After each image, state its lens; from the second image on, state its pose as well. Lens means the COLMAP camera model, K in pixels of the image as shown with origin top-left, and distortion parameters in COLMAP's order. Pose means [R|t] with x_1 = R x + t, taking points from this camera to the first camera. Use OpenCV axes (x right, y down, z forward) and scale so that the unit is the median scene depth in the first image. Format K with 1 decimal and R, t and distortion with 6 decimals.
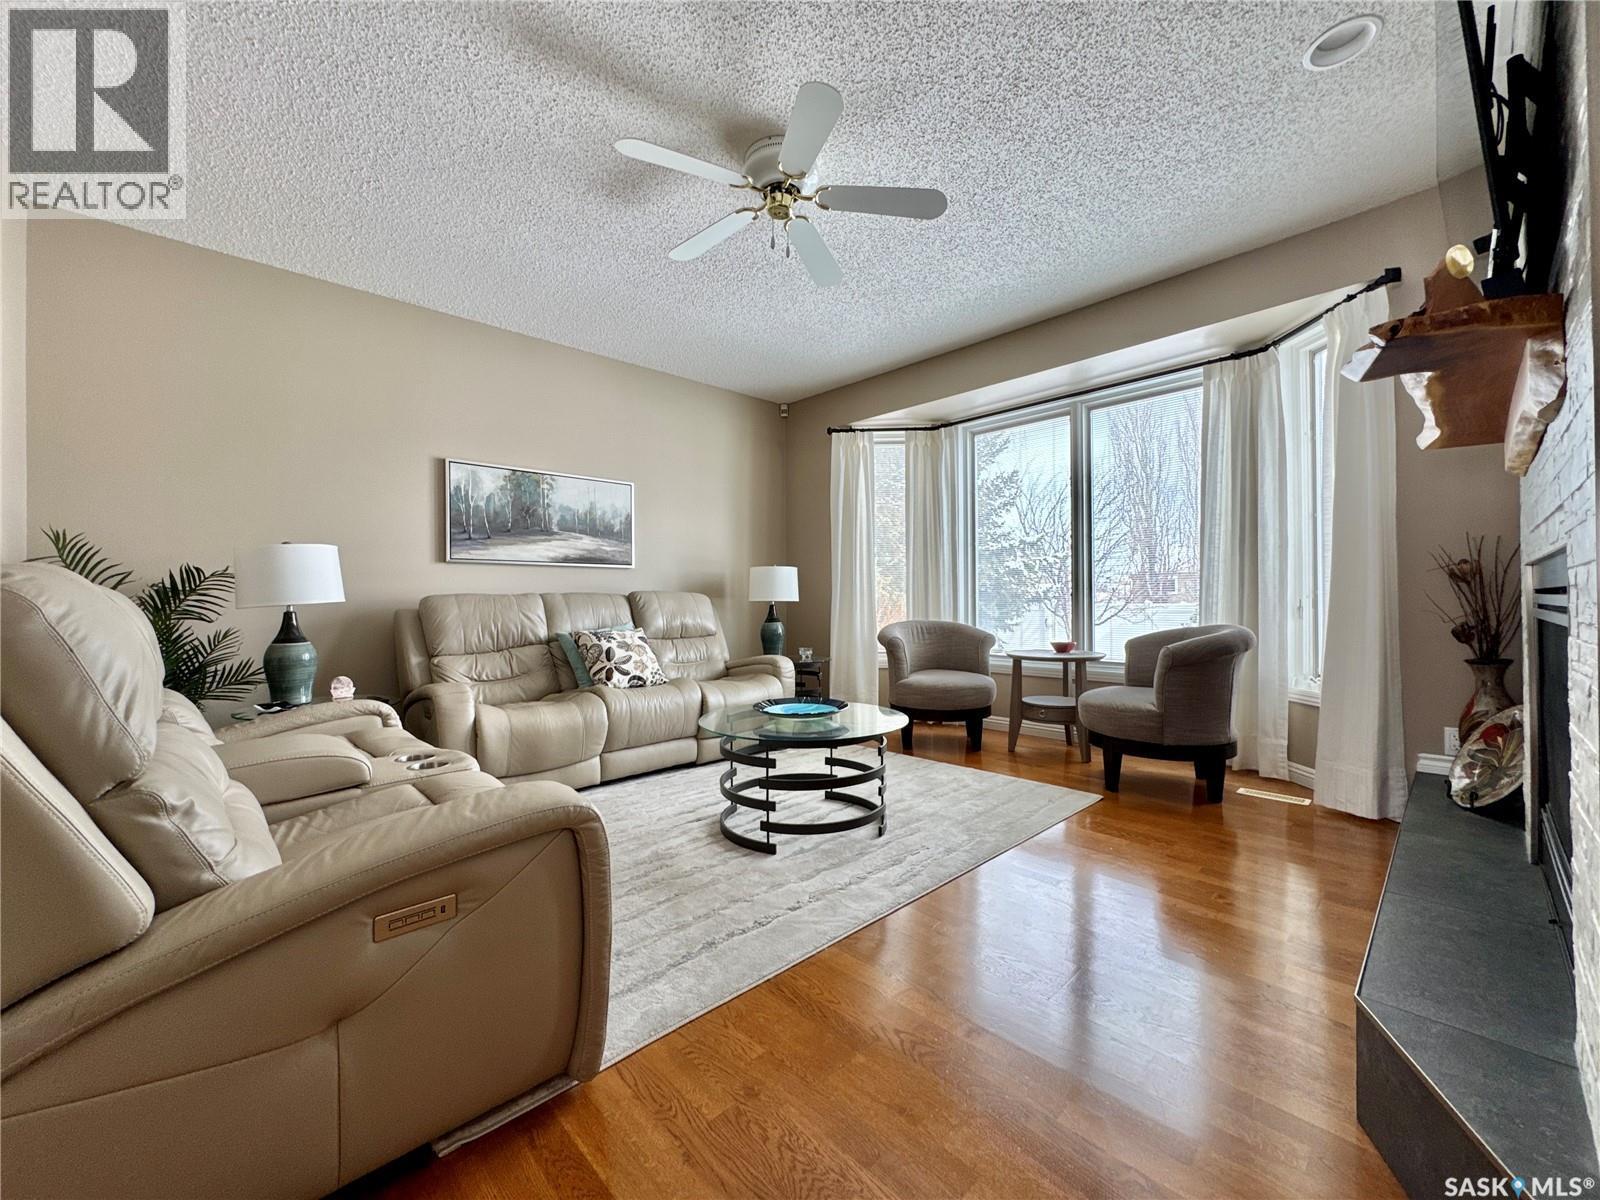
lens RADIAL K [[637.9, 0, 803.4], [0, 637.9, 598.5], [0, 0, 1]] dist [-0.002259, -0.000156]
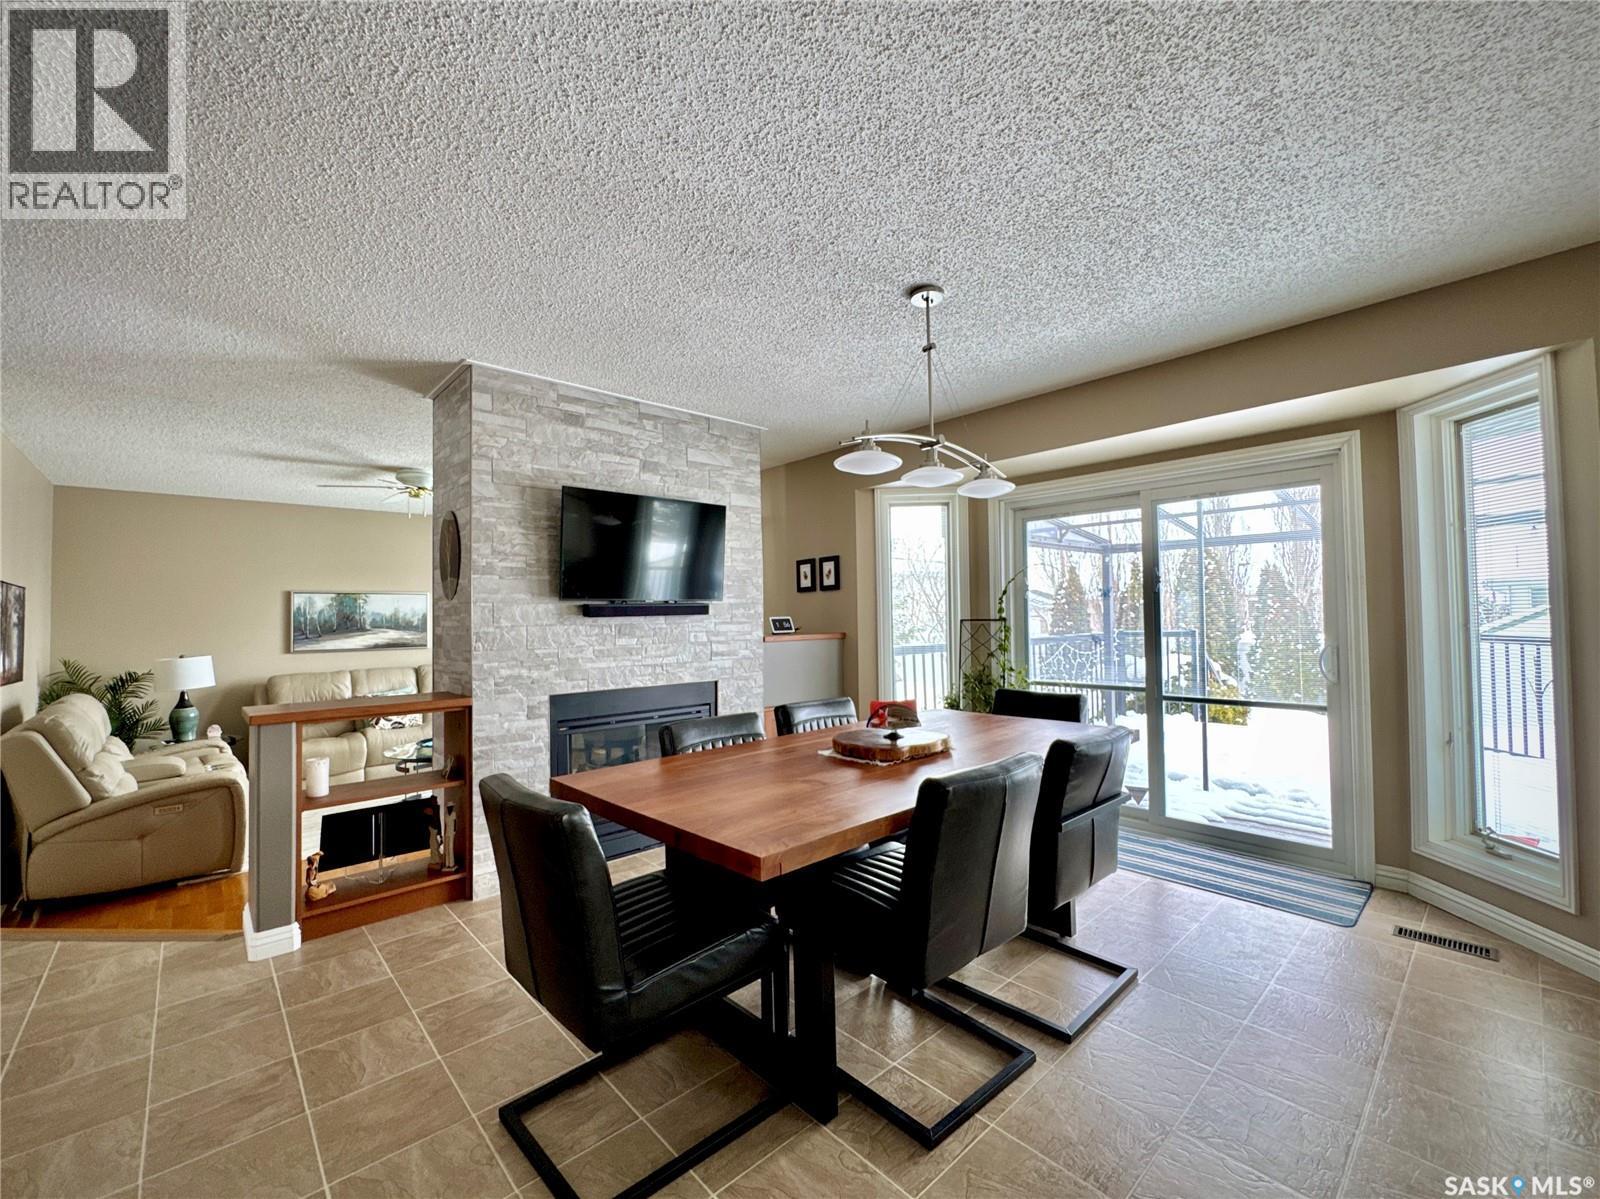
lens RADIAL K [[665.3, 0, 799.8], [0, 665.3, 600.0], [0, 0, 1]] dist [-0.001319, -0.000301]
pose [[0.999683, -0.007117, -0.024146, 0.876607], [0.006534, 0.999687, -0.024136, -0.156724], [0.024311, 0.023970, 0.999417, -0.763806]]
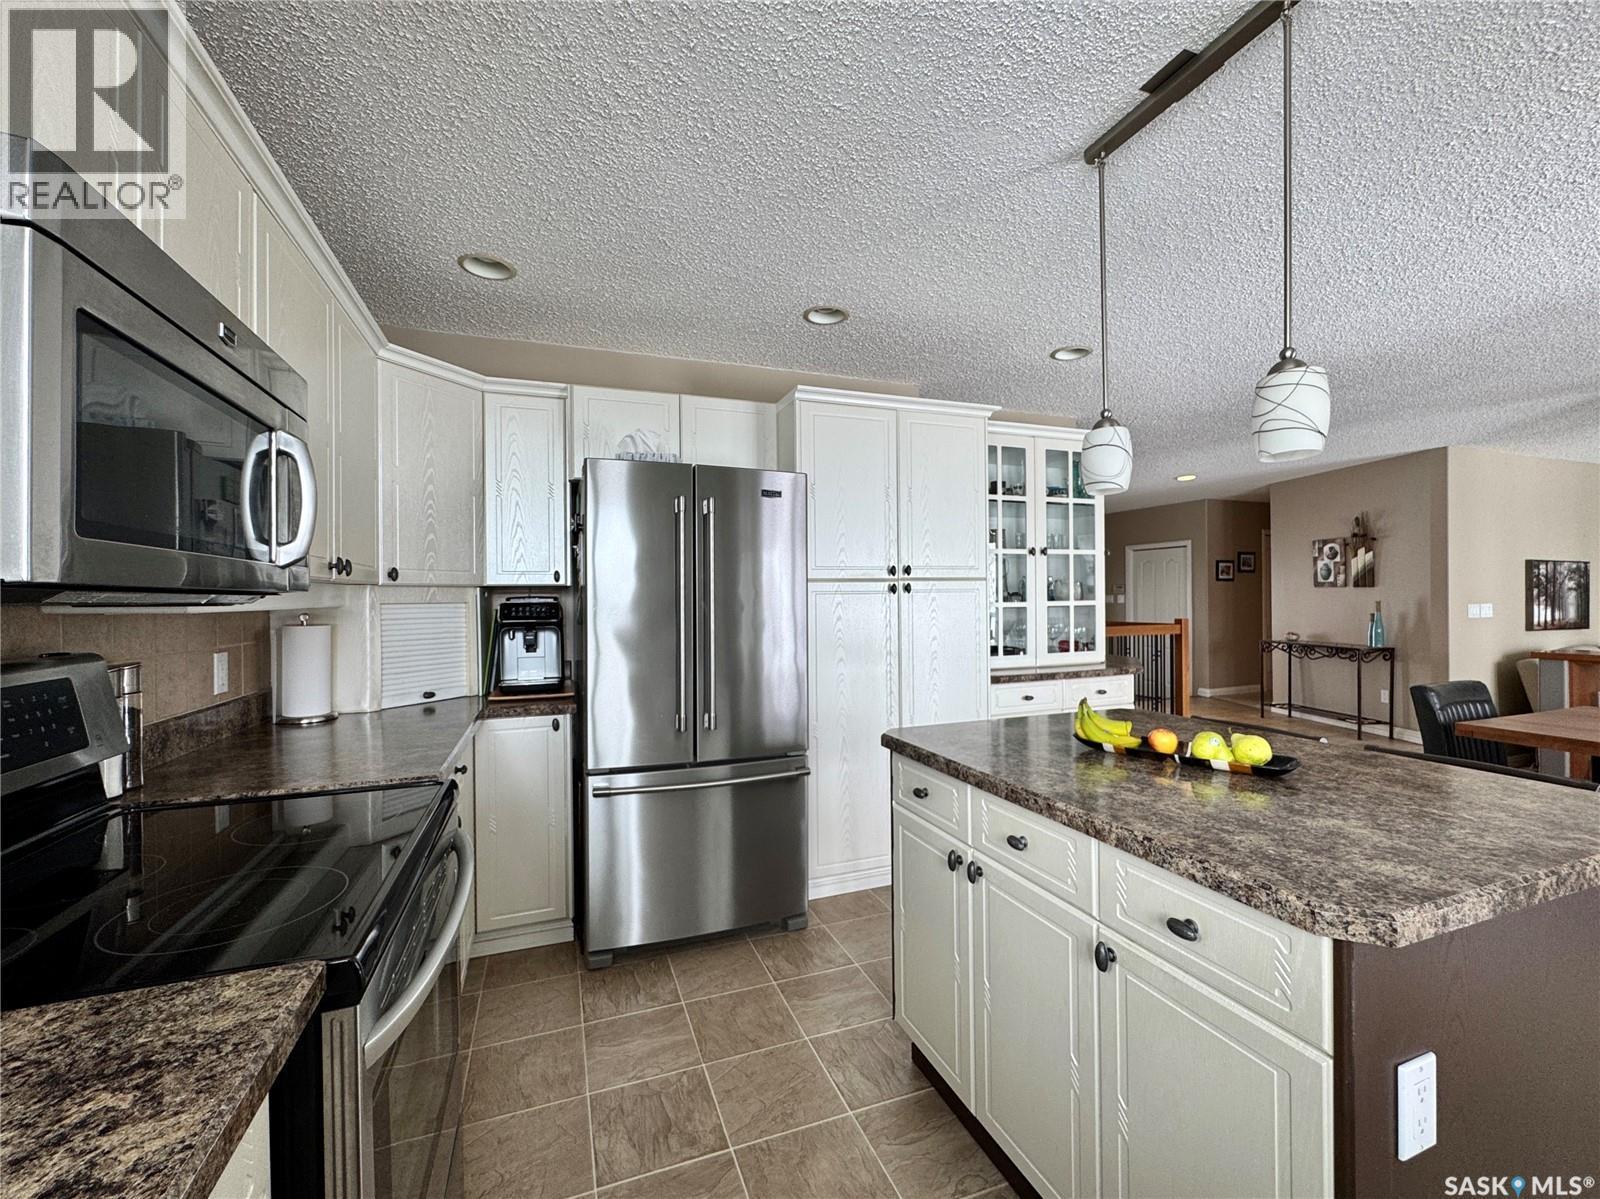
lens RADIAL K [[672.1, 0, 801.4], [0, 672.1, 599.9], [0, 0, 1]] dist [-0.001021, -0.000136]
pose [[-0.395771, 0.015285, -0.918222, 1.817699], [0.019241, 0.999780, 0.008350, -0.174856], [0.918148, -0.014363, -0.395978, -0.749596]]
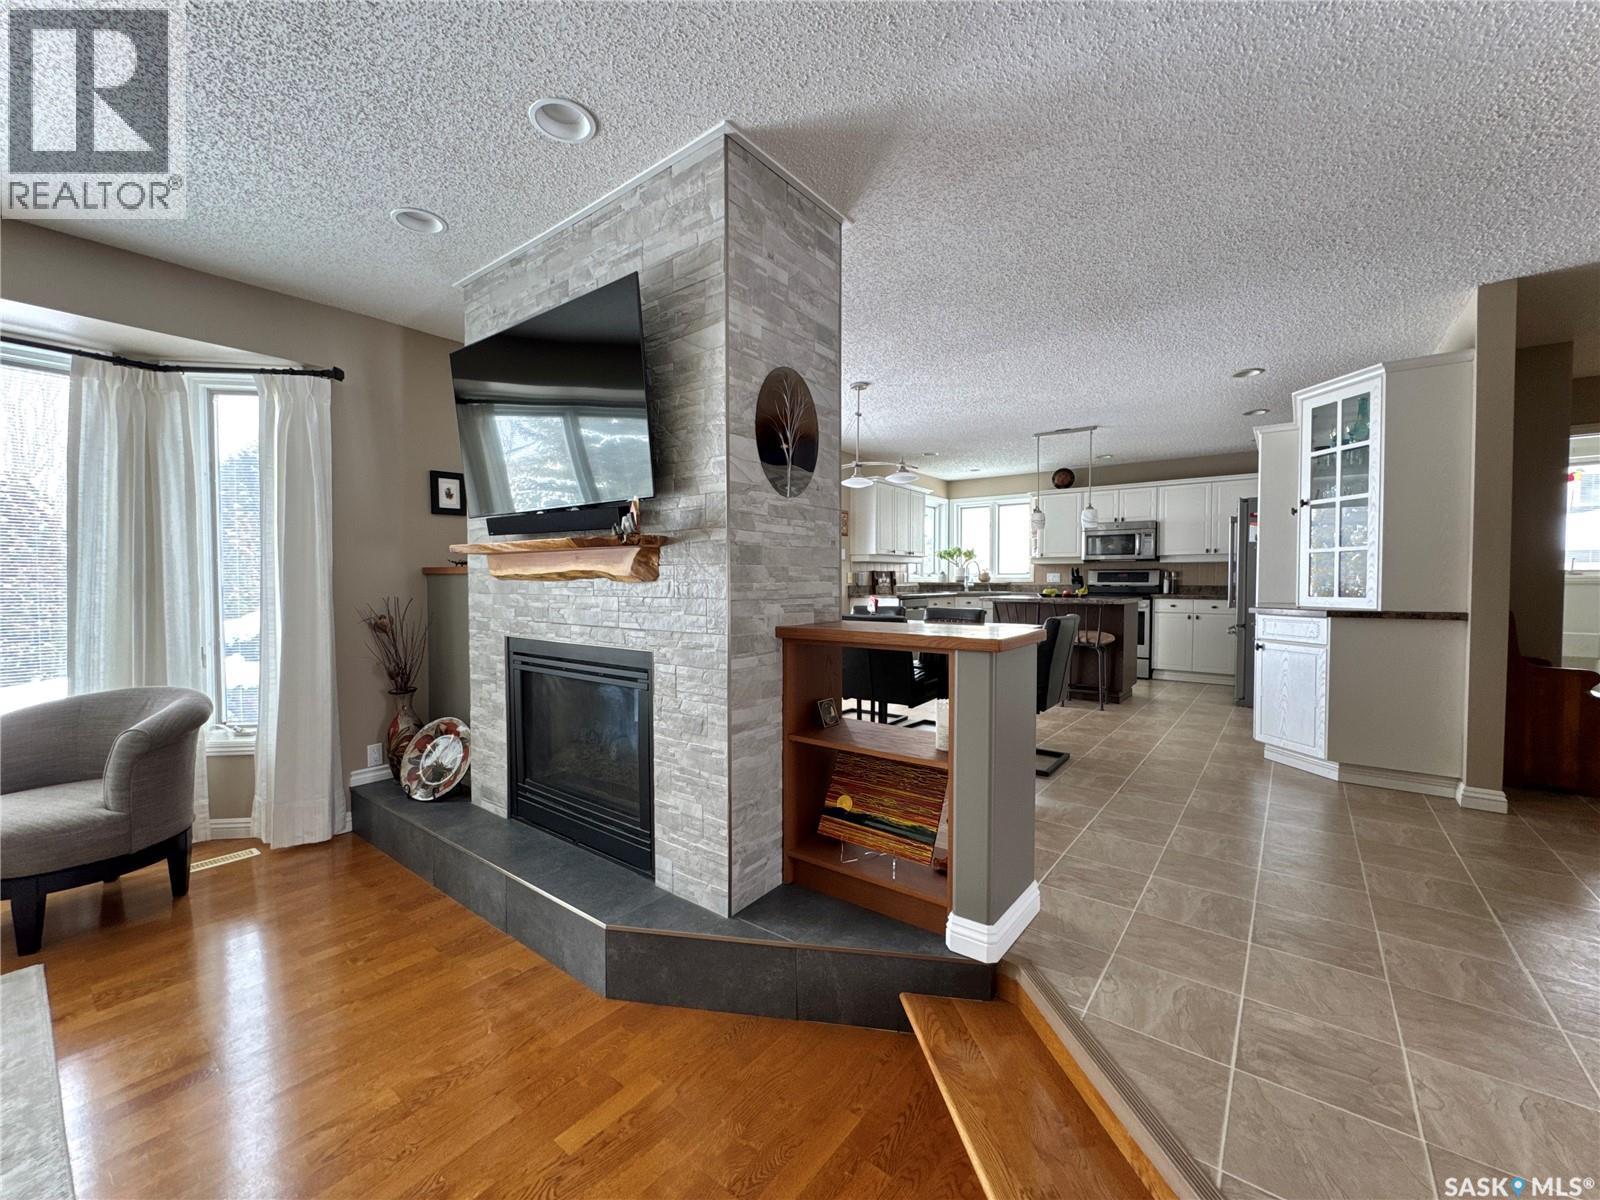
lens RADIAL K [[640.9, 0, 800.0], [0, 640.9, 600.0], [0, 0, 1]] dist [-0.003212, -0.000169]
pose [[-0.144285, -0.022383, 0.989283, -0.291167], [-0.002214, 0.999749, 0.022297, -0.092278], [-0.989534, 0.001027, -0.144298, 0.253919]]
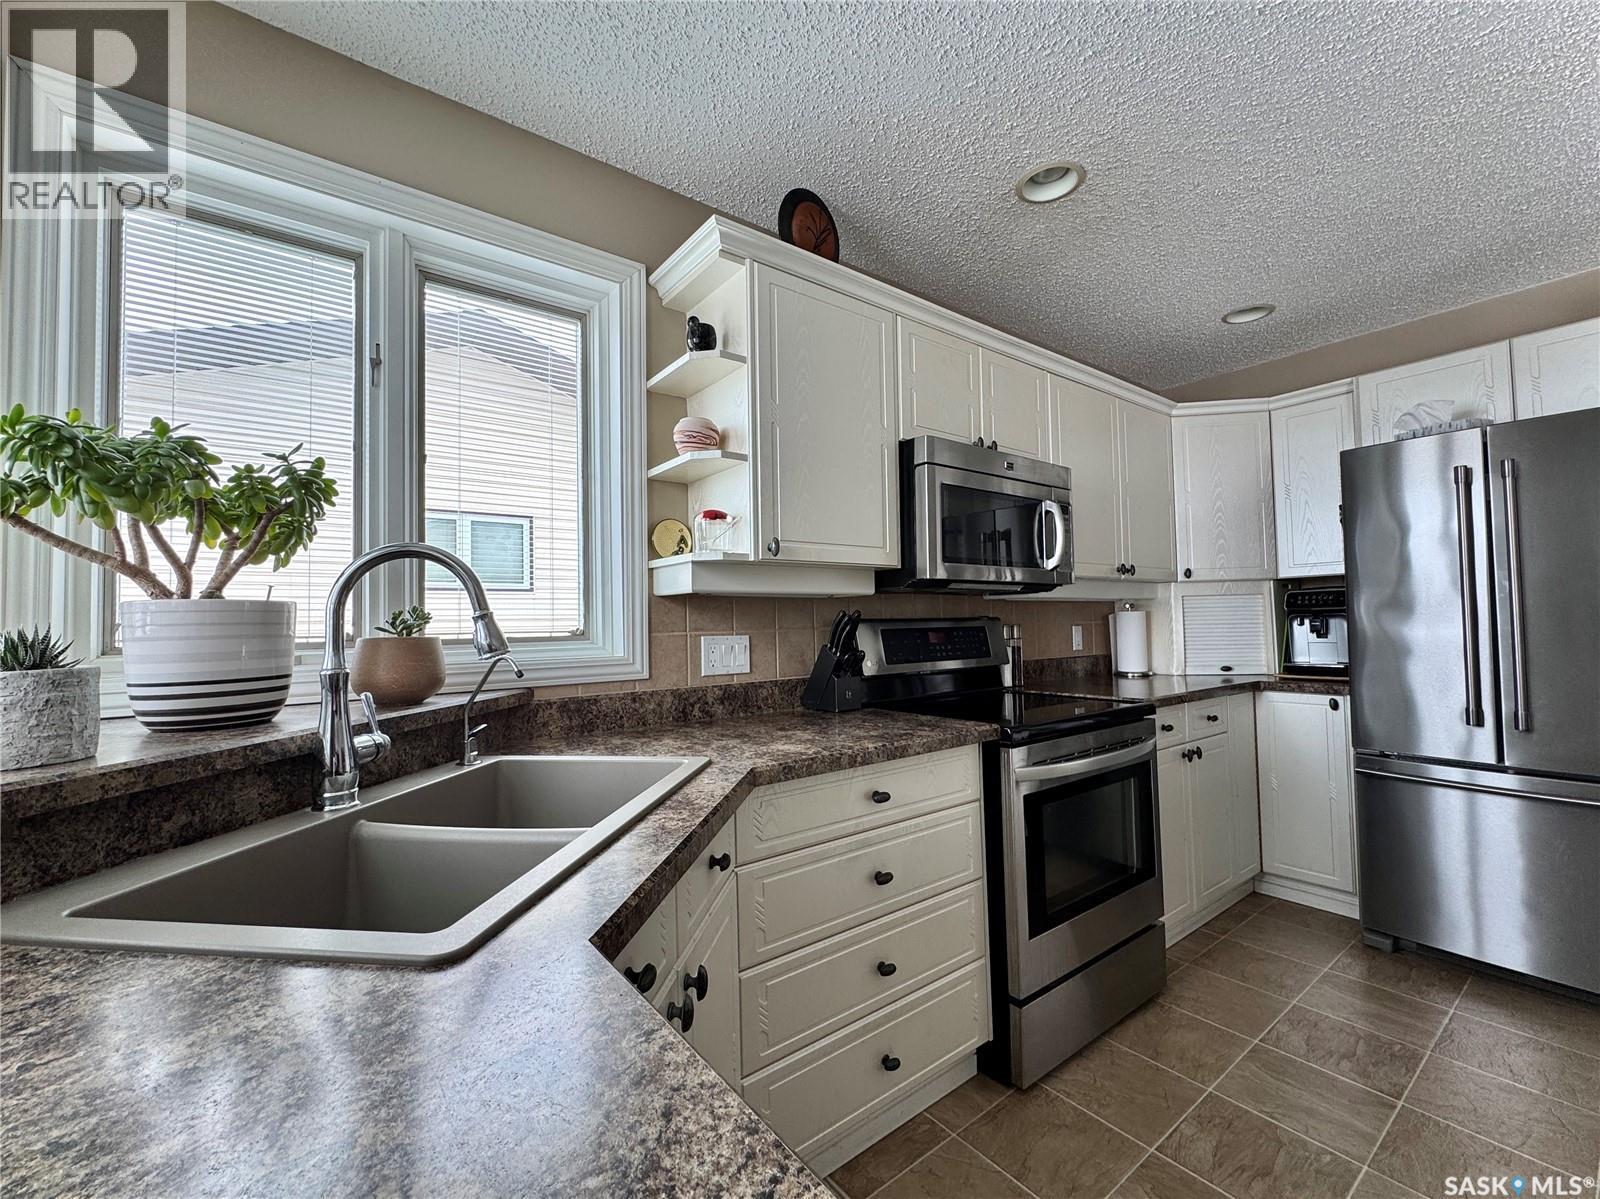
lens RADIAL K [[671.7, 0, 799.2], [0, 671.7, 597.1], [0, 0, 1]] dist [-0.000113, -0.000029]
pose [[-0.993075, 0.033322, 0.112658, 1.778075], [0.028223, 0.998517, -0.046561, -0.144298], [-0.114042, -0.043059, -0.992542, -0.446662]]
